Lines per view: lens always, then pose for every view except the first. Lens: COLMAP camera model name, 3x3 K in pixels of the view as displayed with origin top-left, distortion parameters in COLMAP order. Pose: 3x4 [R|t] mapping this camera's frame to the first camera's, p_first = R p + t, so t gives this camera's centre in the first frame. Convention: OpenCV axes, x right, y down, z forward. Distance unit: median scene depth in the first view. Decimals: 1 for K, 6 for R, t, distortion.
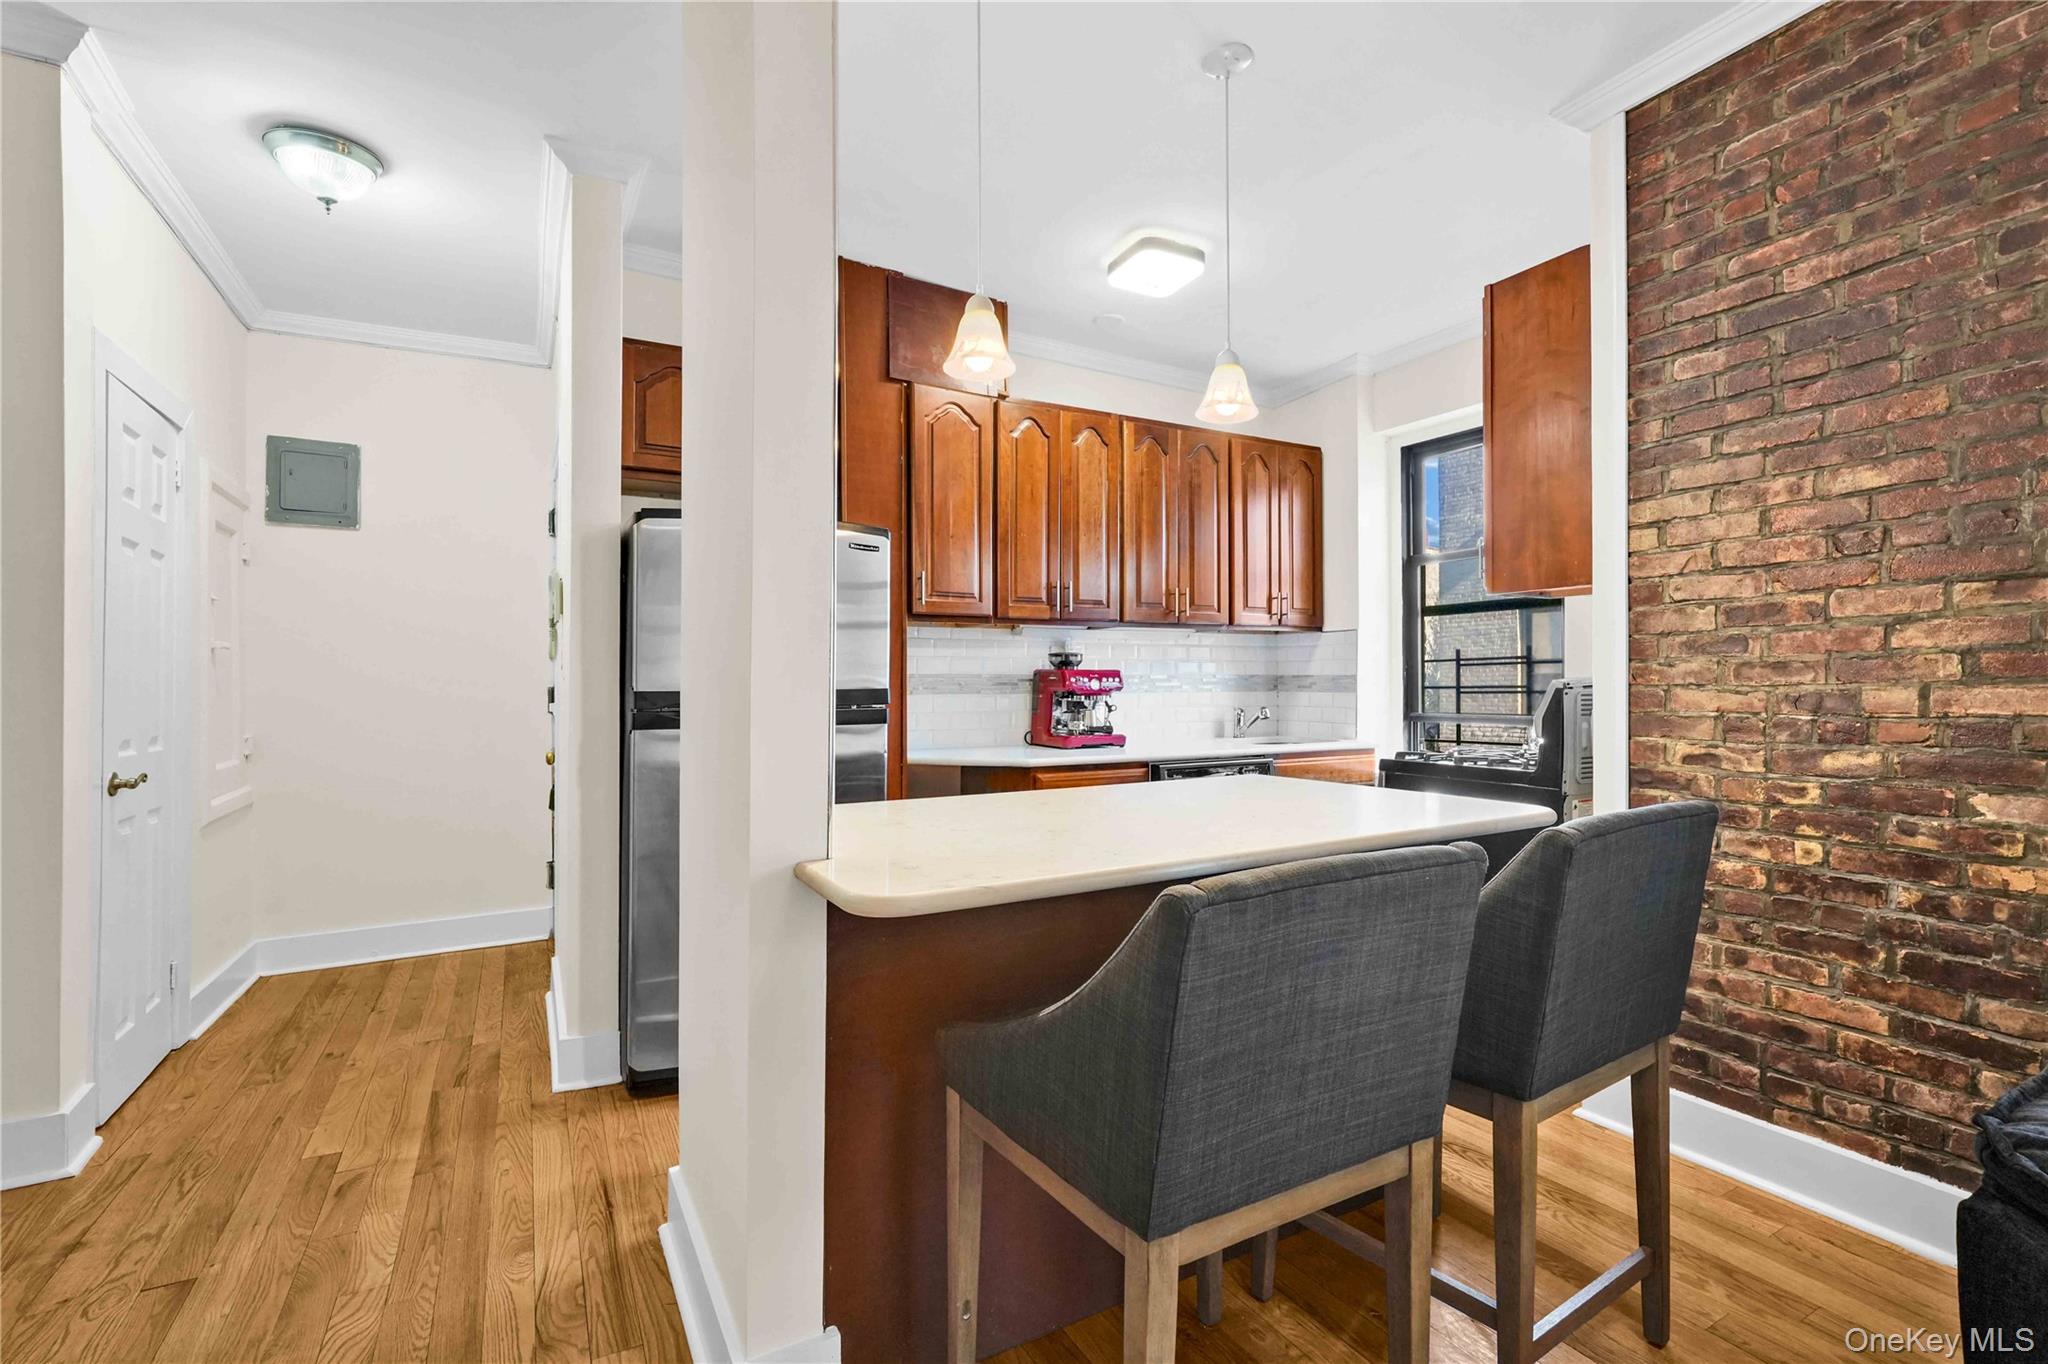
lens RADIAL K [[894.8, 0, 996.2], [0, 894.8, 692.6], [0, 0, 1]] dist [-0.013631, 0.006528]
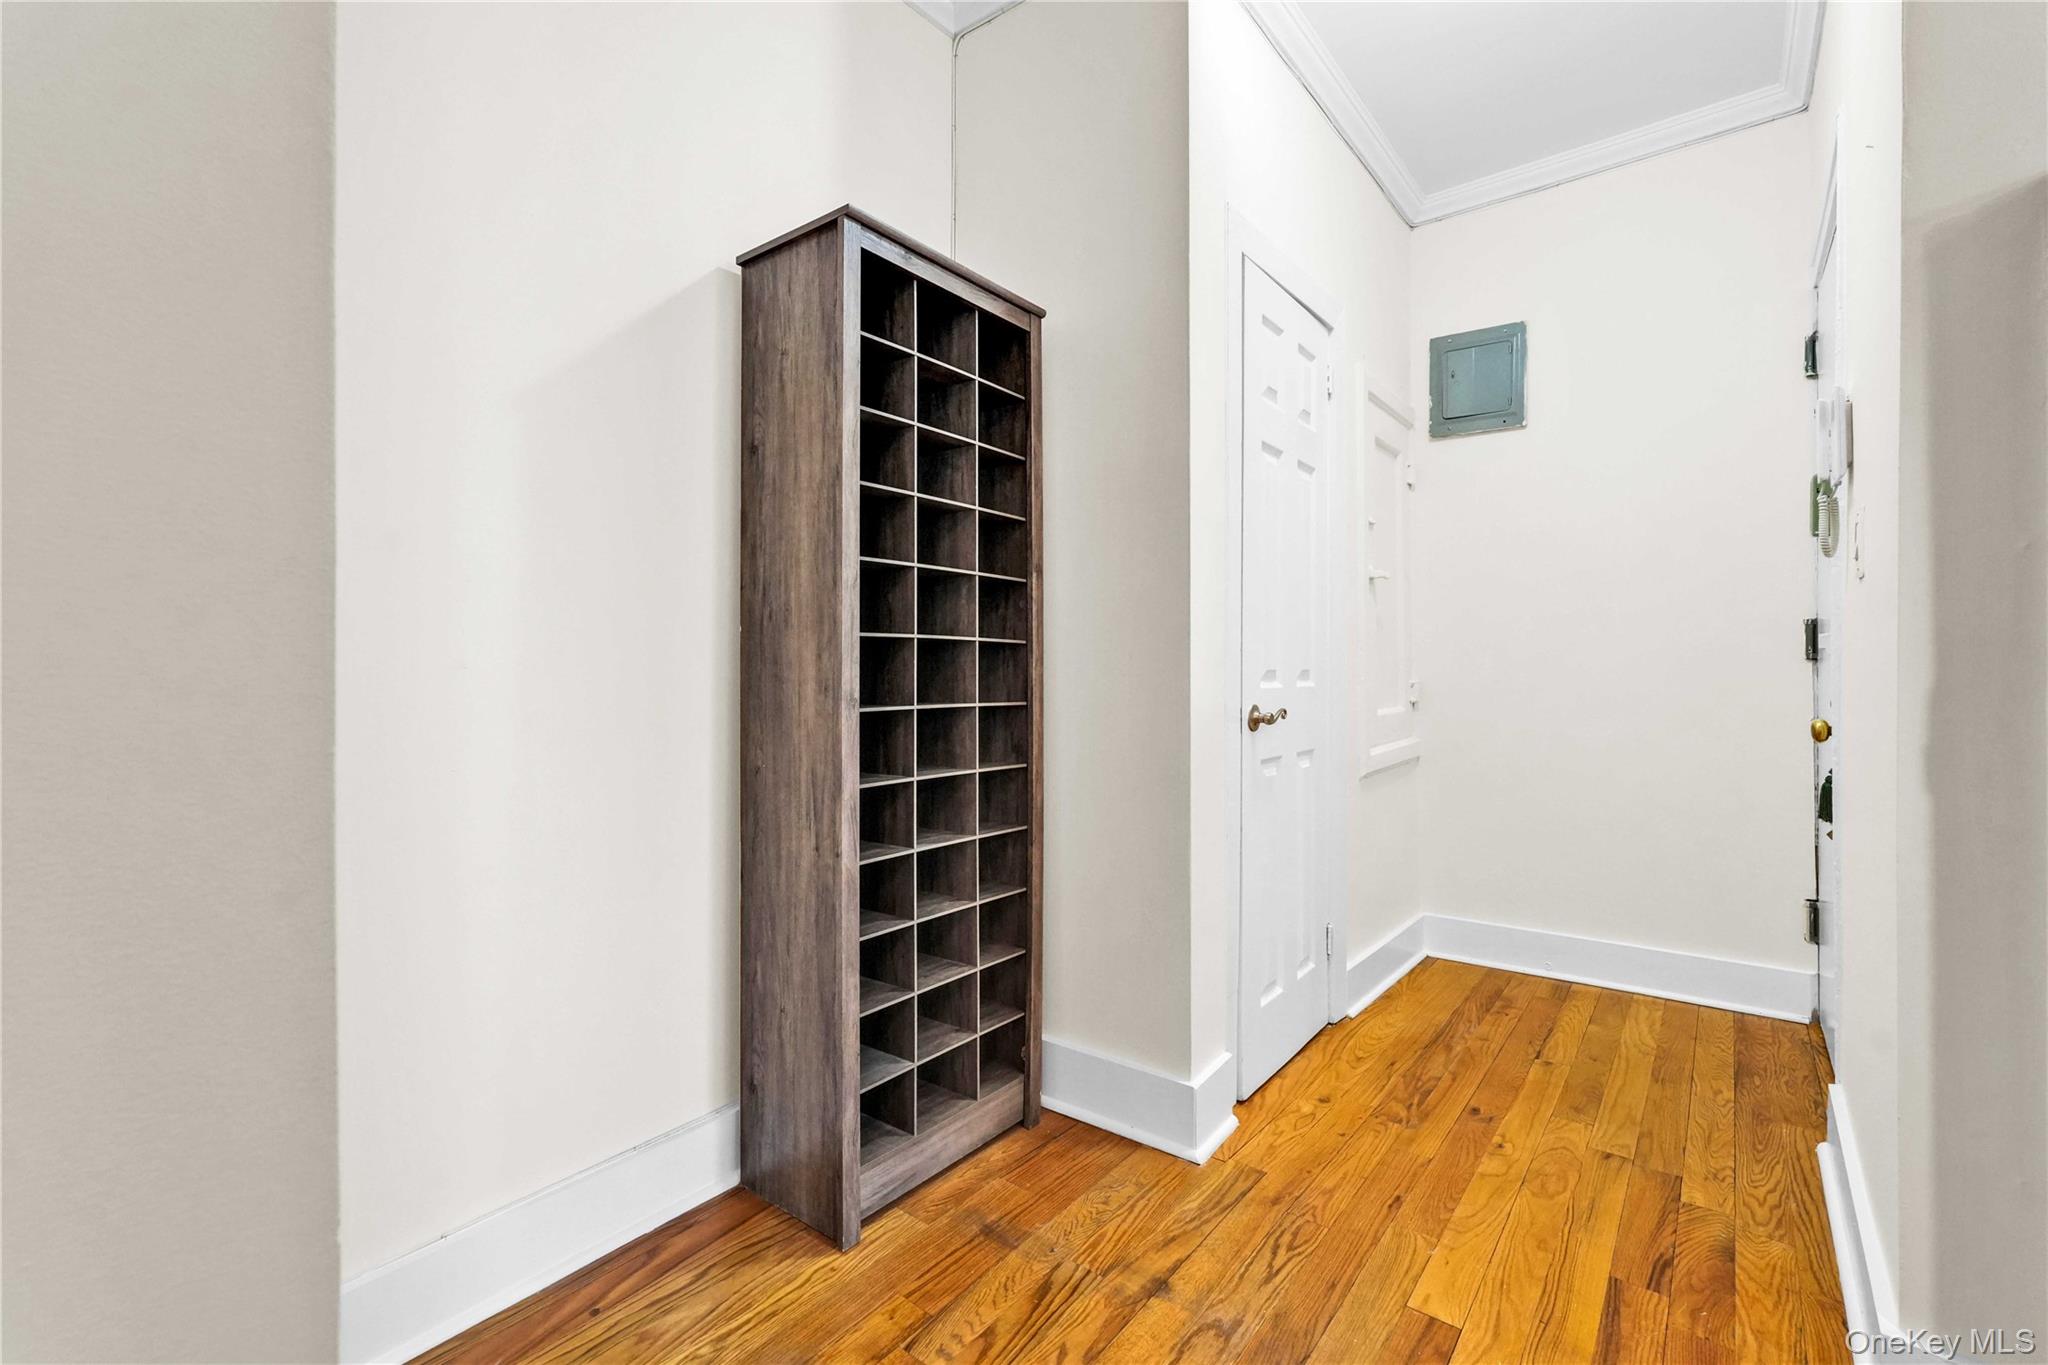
lens RADIAL K [[894.8, 0, 1054.3], [0, 894.8, 642.6], [0, 0, 1]] dist [-0.013631, 0.006528]
pose [[0.414447, -0.017889, -0.909898, -0.221954], [-0.004975, 0.999747, -0.021921, 0.040503], [0.910060, 0.013612, 0.414253, 0.378966]]
